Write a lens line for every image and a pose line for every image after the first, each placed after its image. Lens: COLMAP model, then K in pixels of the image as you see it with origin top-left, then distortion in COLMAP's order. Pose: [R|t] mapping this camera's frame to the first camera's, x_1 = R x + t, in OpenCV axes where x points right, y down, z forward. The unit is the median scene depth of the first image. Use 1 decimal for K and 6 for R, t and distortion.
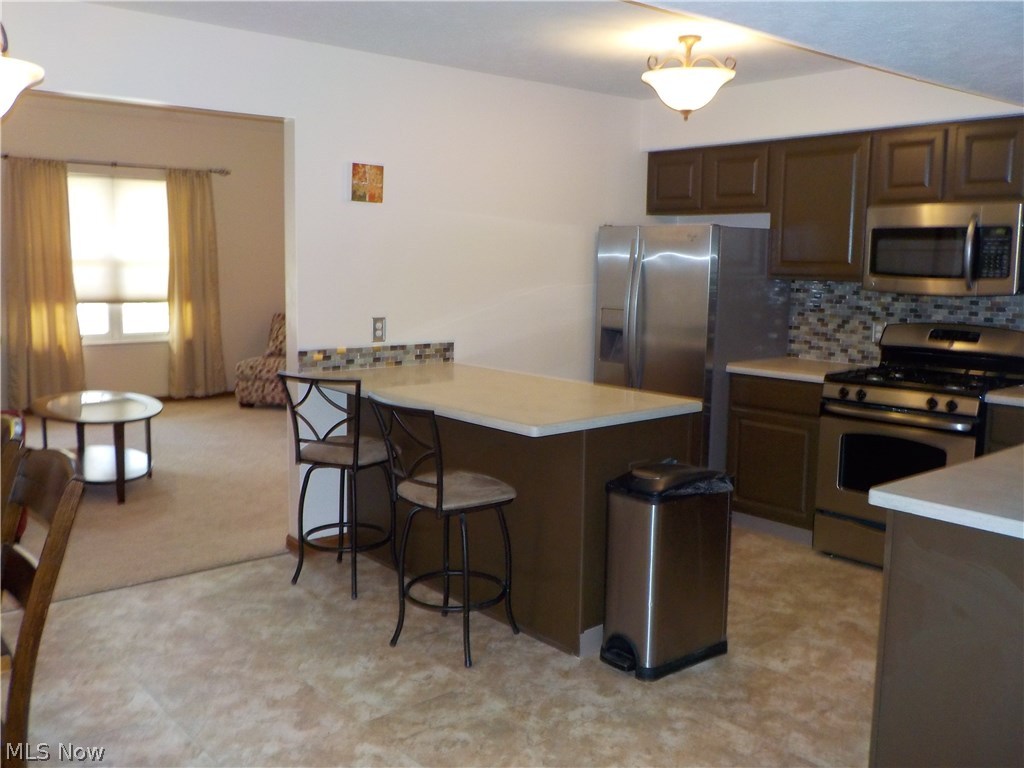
lens RADIAL K [[926.1, 0, 510.5], [0, 926.1, 382.1], [0, 0, 1]] dist [0.006682, -0.011068]
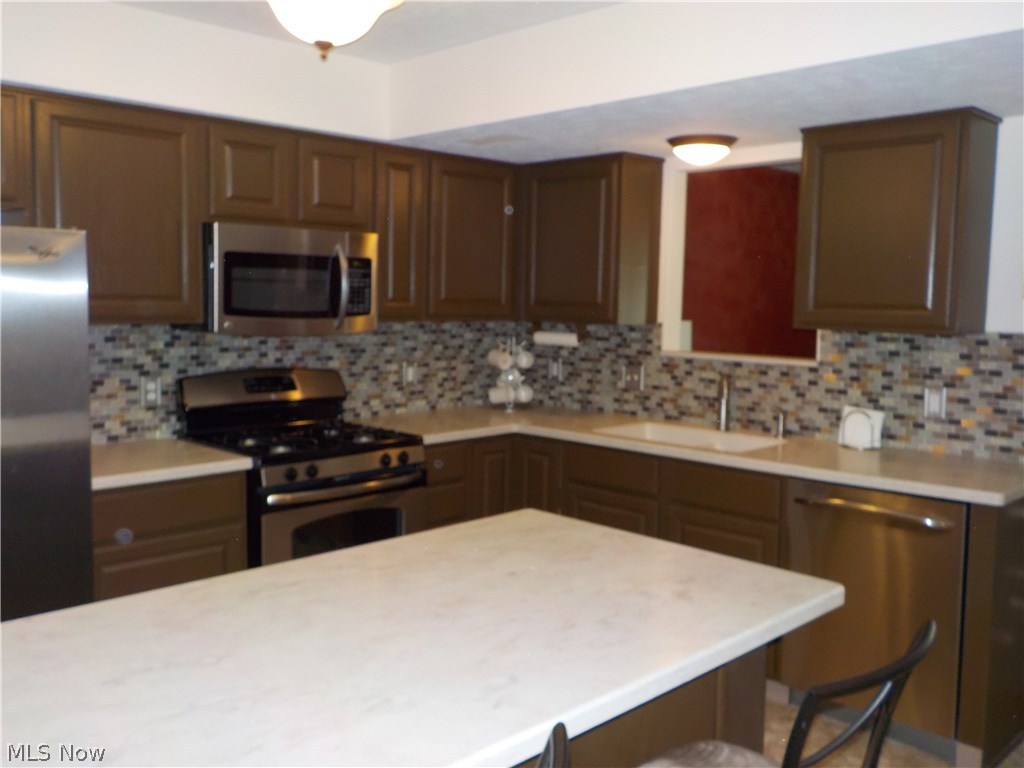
lens RADIAL K [[926.1, 0, 508.4], [0, 926.1, 385.6], [0, 0, 1]] dist [0.006682, -0.011068]
pose [[-0.083827, -0.114127, 0.989923, -0.112375], [0.111190, 0.986145, 0.123107, -0.038987], [-0.990258, 0.120389, -0.069975, 0.261235]]
